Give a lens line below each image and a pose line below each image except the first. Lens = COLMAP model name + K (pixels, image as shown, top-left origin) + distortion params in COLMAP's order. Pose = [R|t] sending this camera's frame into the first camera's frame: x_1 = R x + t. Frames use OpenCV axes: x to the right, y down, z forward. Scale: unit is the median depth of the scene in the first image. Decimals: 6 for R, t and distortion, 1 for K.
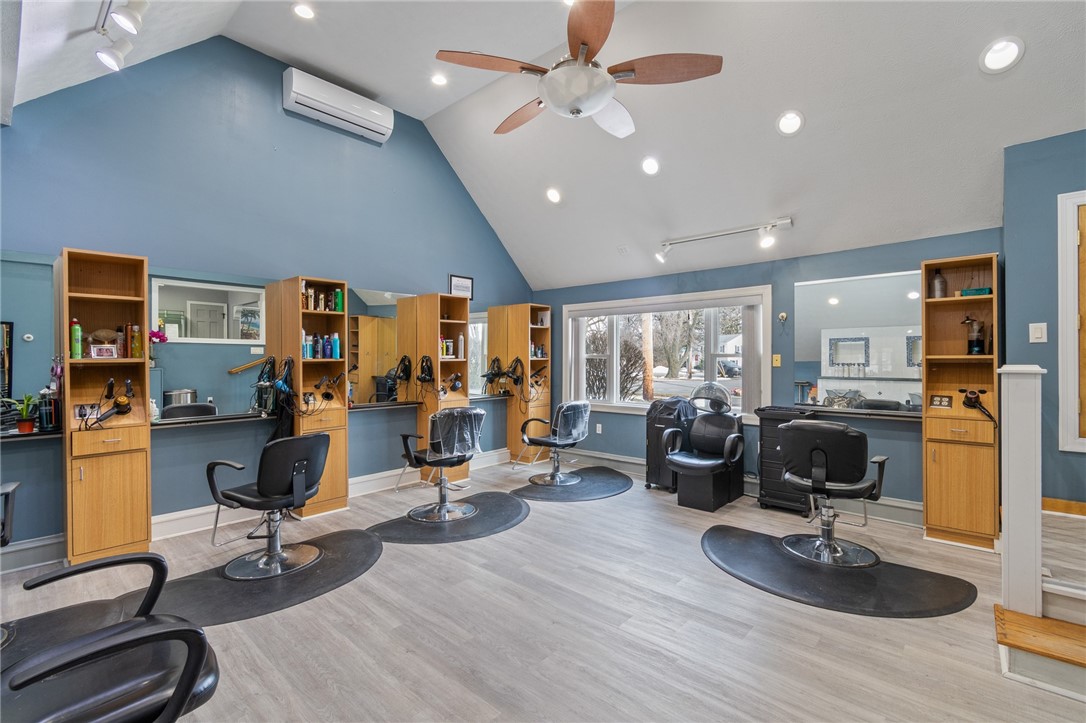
lens RADIAL K [[479.1, 0, 547.2], [0, 479.1, 359.2], [0, 0, 1]] dist [0.003872, -0.000198]
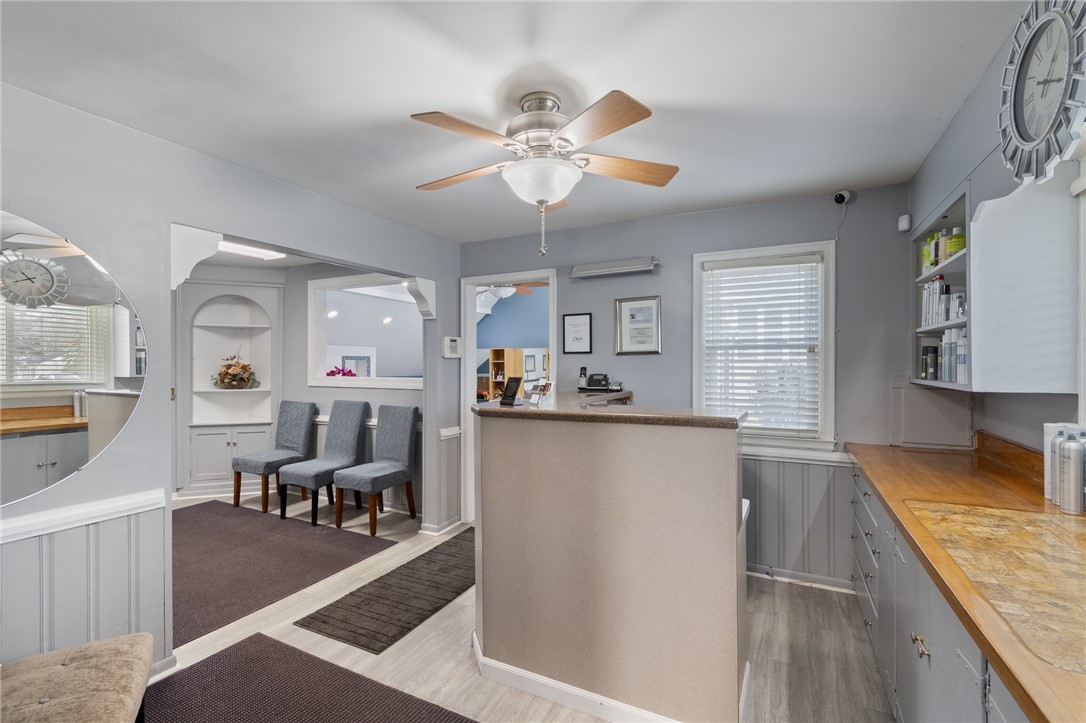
lens RADIAL K [[479.1, 0, 544.3], [0, 479.1, 364.3], [0, 0, 1]] dist [0.003872, -0.000198]
pose [[0.262120, 0.001580, -0.965034, 1.763438], [-0.000230, 0.999999, 0.001574, -0.086635], [0.965035, -0.000191, 0.262120, 0.332957]]
